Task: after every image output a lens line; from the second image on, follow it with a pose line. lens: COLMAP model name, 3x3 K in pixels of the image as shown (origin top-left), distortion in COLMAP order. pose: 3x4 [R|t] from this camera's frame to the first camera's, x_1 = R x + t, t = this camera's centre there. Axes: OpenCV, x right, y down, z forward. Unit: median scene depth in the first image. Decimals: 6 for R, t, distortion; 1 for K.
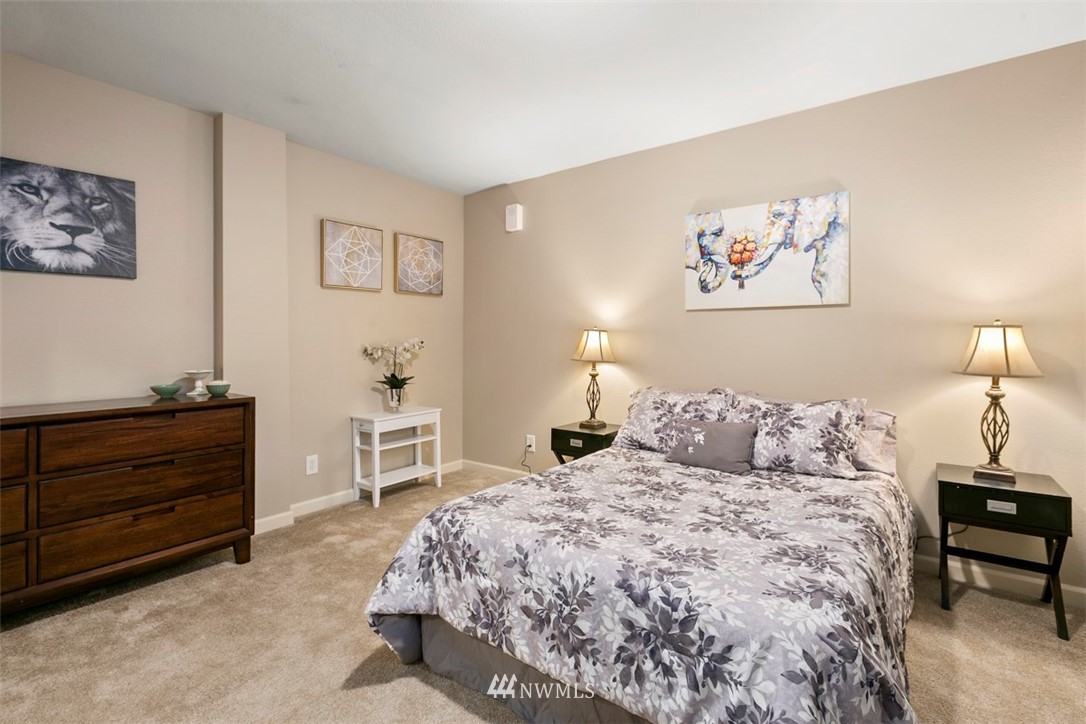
lens RADIAL K [[494.2, 0, 551.4], [0, 494.2, 339.2], [0, 0, 1]] dist [-0.006237, -0.000581]
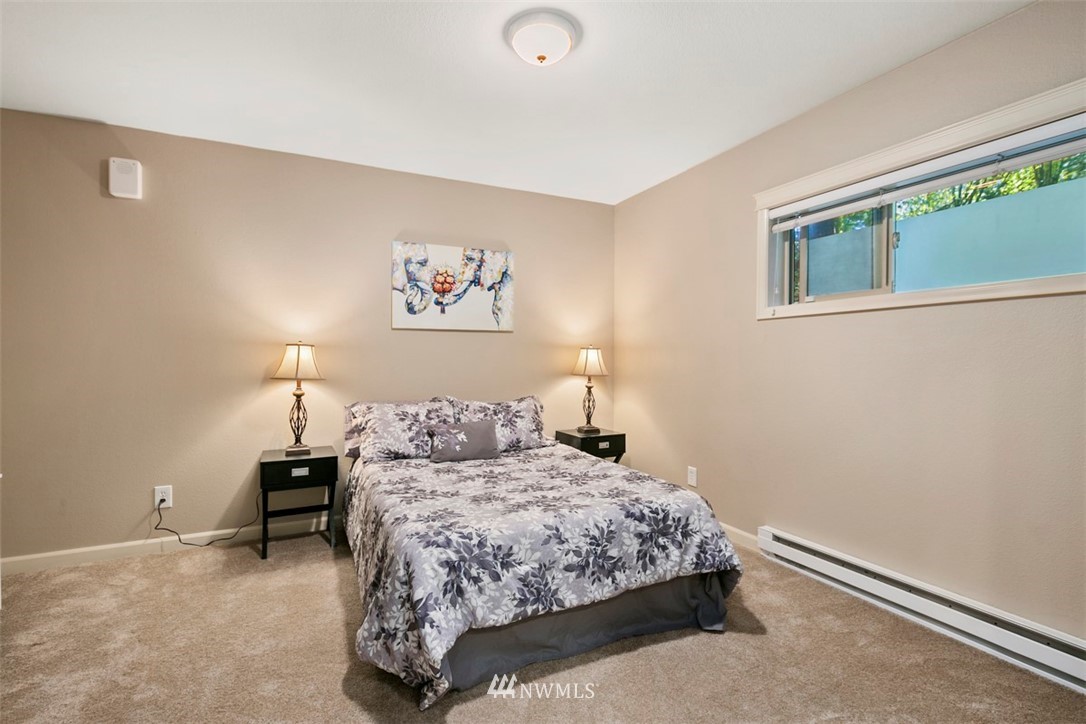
lens RADIAL K [[494.2, 0, 543.8], [0, 494.2, 361.7], [0, 0, 1]] dist [-0.006237, -0.000581]
pose [[0.466012, -0.009509, 0.884727, -0.743505], [-0.004177, 0.999907, 0.012948, -0.001686], [-0.884769, -0.009730, 0.465929, 0.285049]]
